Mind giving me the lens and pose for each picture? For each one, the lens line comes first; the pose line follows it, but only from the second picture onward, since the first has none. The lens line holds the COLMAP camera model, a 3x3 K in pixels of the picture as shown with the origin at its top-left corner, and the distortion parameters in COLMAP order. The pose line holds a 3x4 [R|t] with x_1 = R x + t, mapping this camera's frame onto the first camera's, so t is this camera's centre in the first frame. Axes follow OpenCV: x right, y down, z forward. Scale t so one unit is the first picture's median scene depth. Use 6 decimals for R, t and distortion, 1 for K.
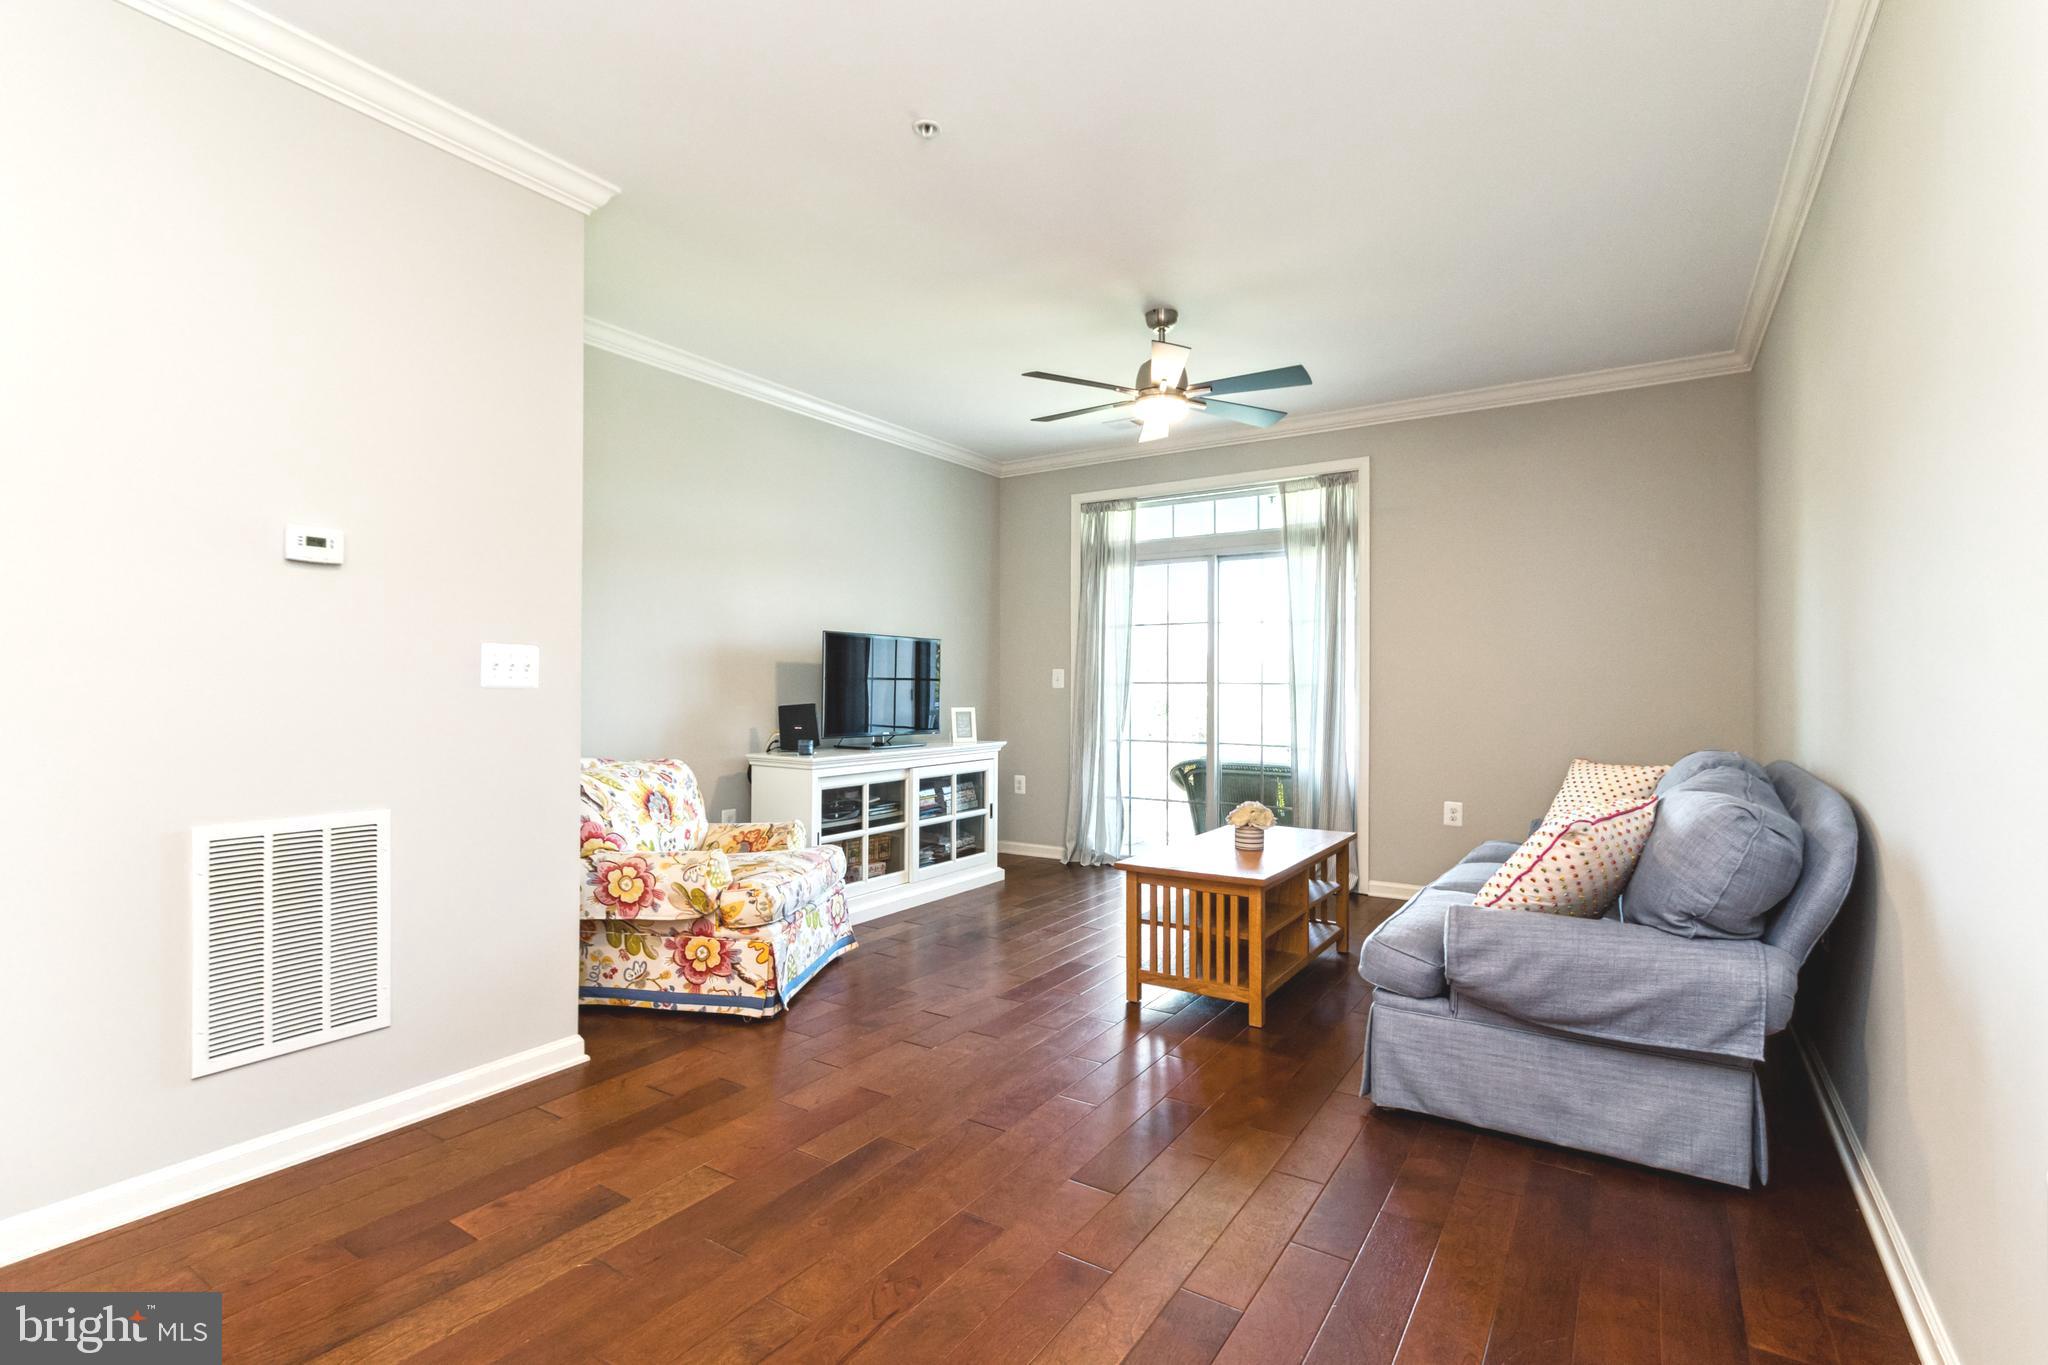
lens RADIAL K [[943.1, 0, 1019.6], [0, 943.1, 693.9], [0, 0, 1]] dist [0.000736, 0.000313]
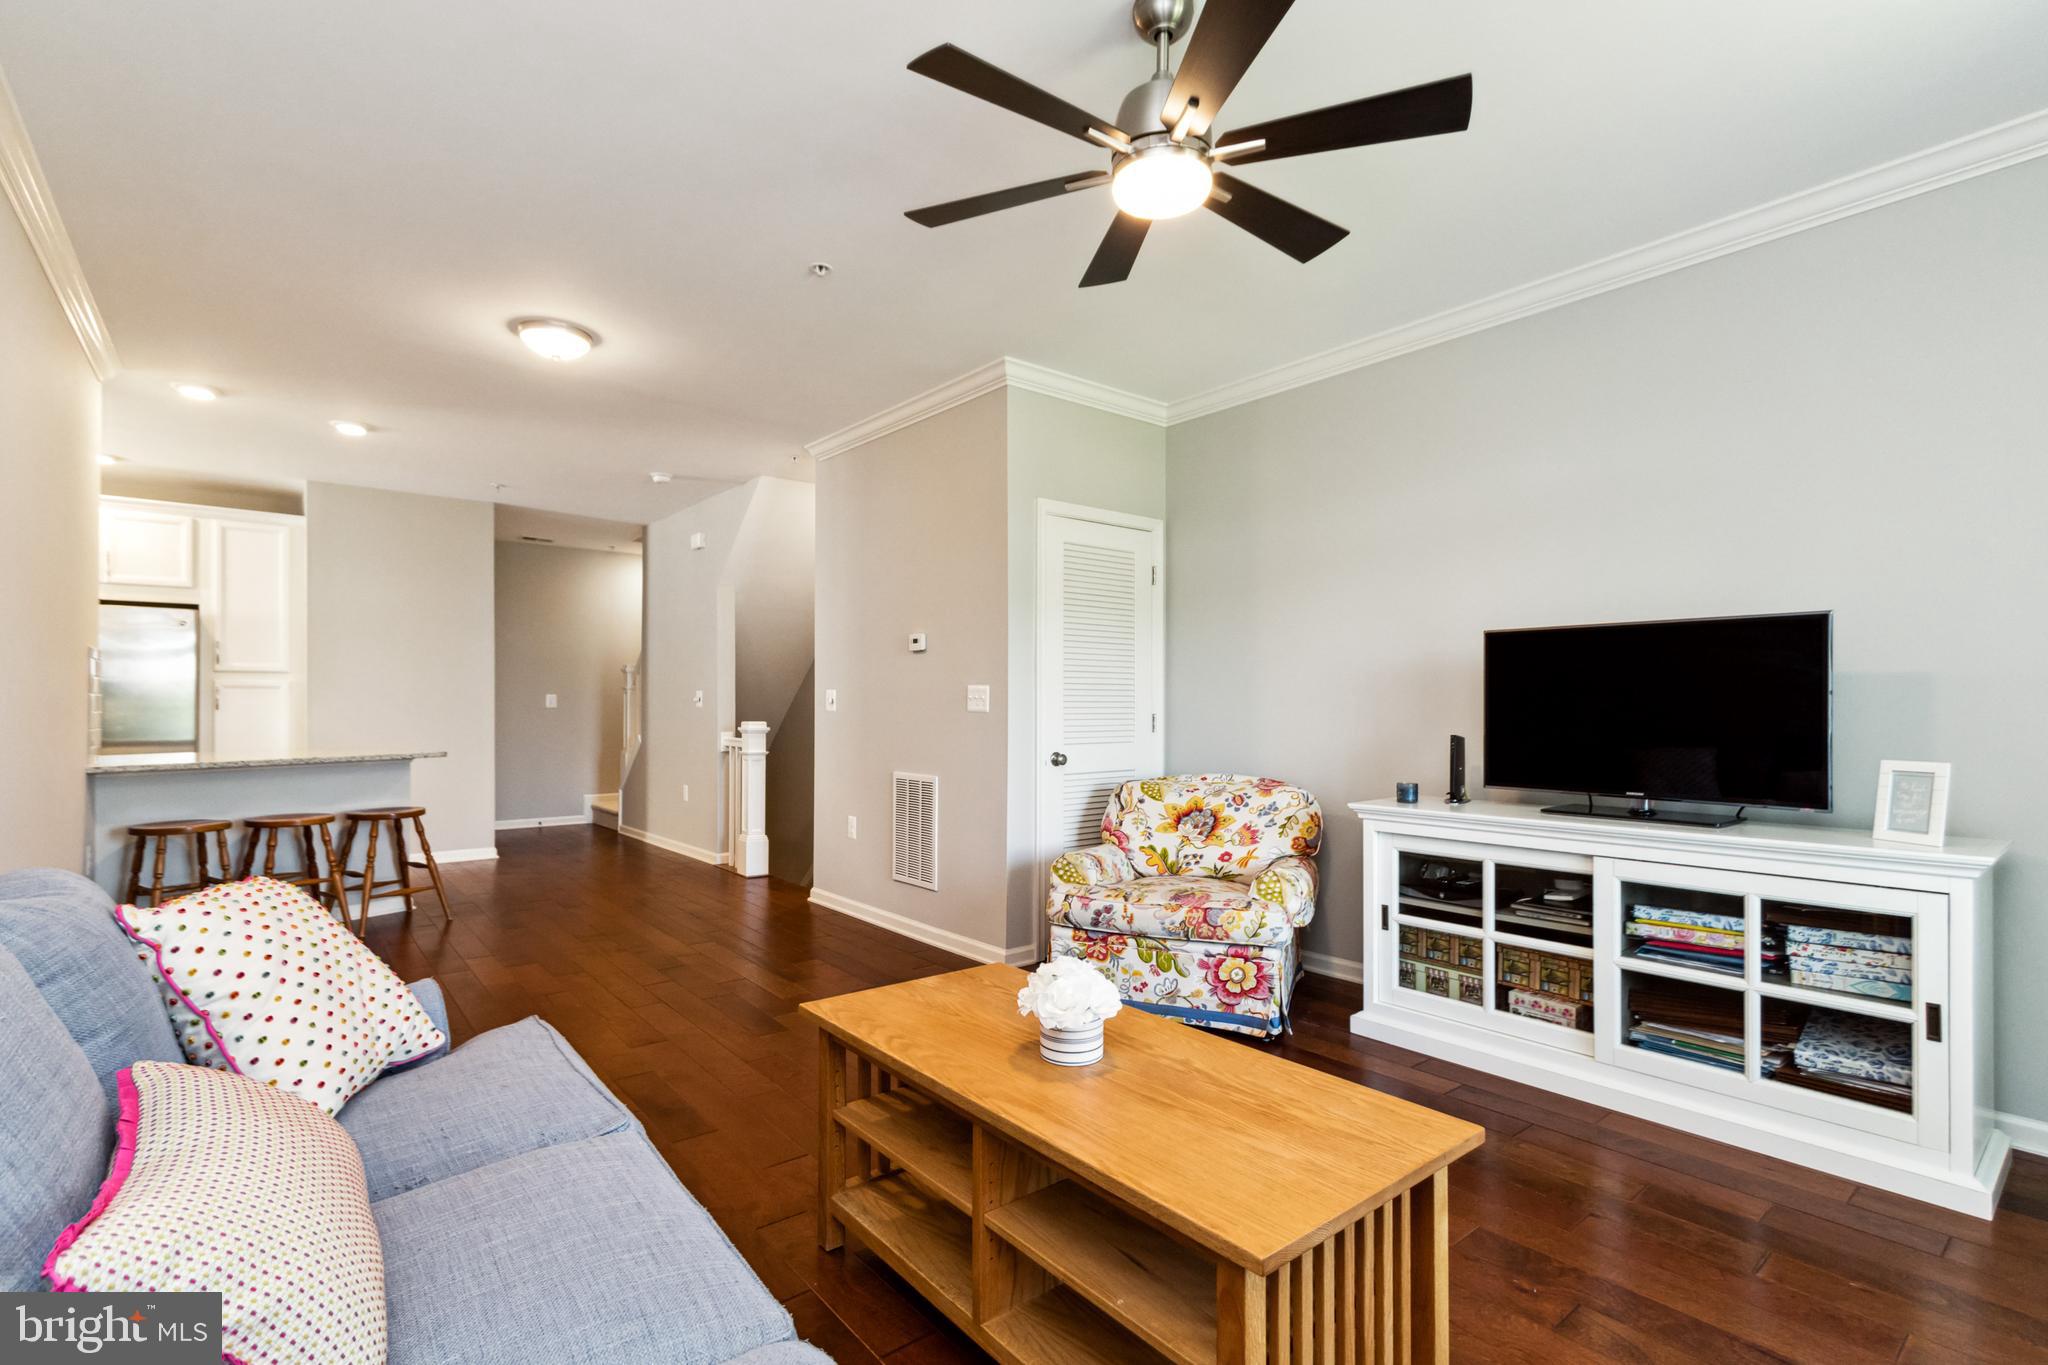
lens RADIAL K [[950.0, 0, 1020.8], [0, 950.0, 712.1], [0, 0, 1]] dist [0.001507, 0.000680]
pose [[-0.302778, 0.001166, -0.953060, 0.694389], [-0.007699, 0.999964, 0.003669, -0.008998], [0.953030, 0.008448, -0.302758, 1.104263]]
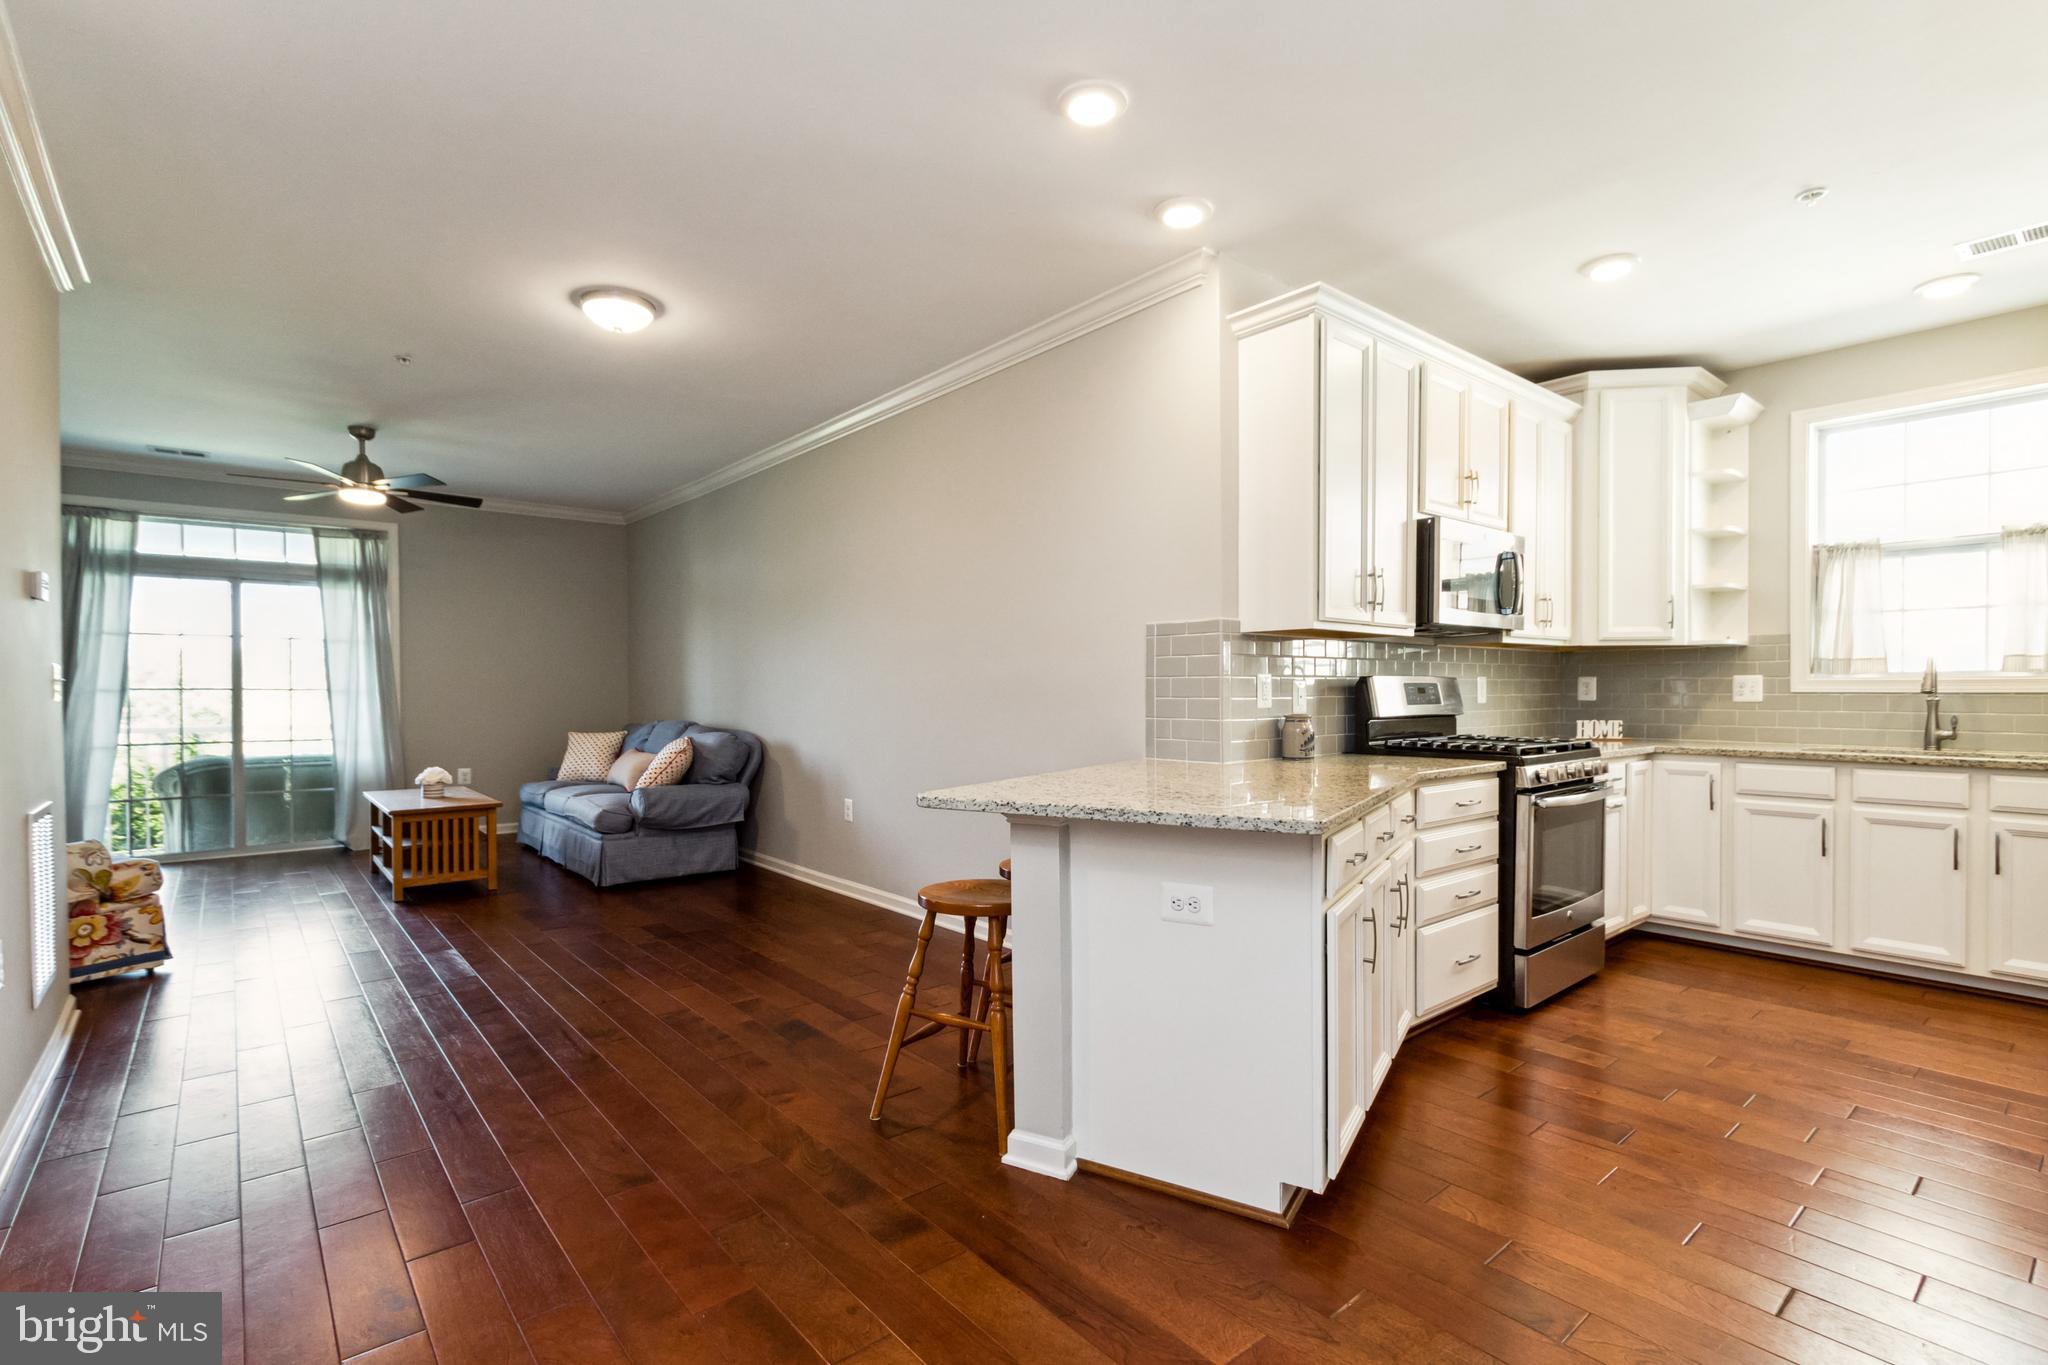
lens RADIAL K [[957.8, 0, 1017.1], [0, 957.8, 700.4], [0, 0, 1]] dist [0.022971, -0.011210]
pose [[0.293405, -0.015197, 0.955867, -0.958757], [0.007587, 0.999879, 0.013567, -0.009952], [-0.955958, 0.003272, 0.293485, -0.365535]]
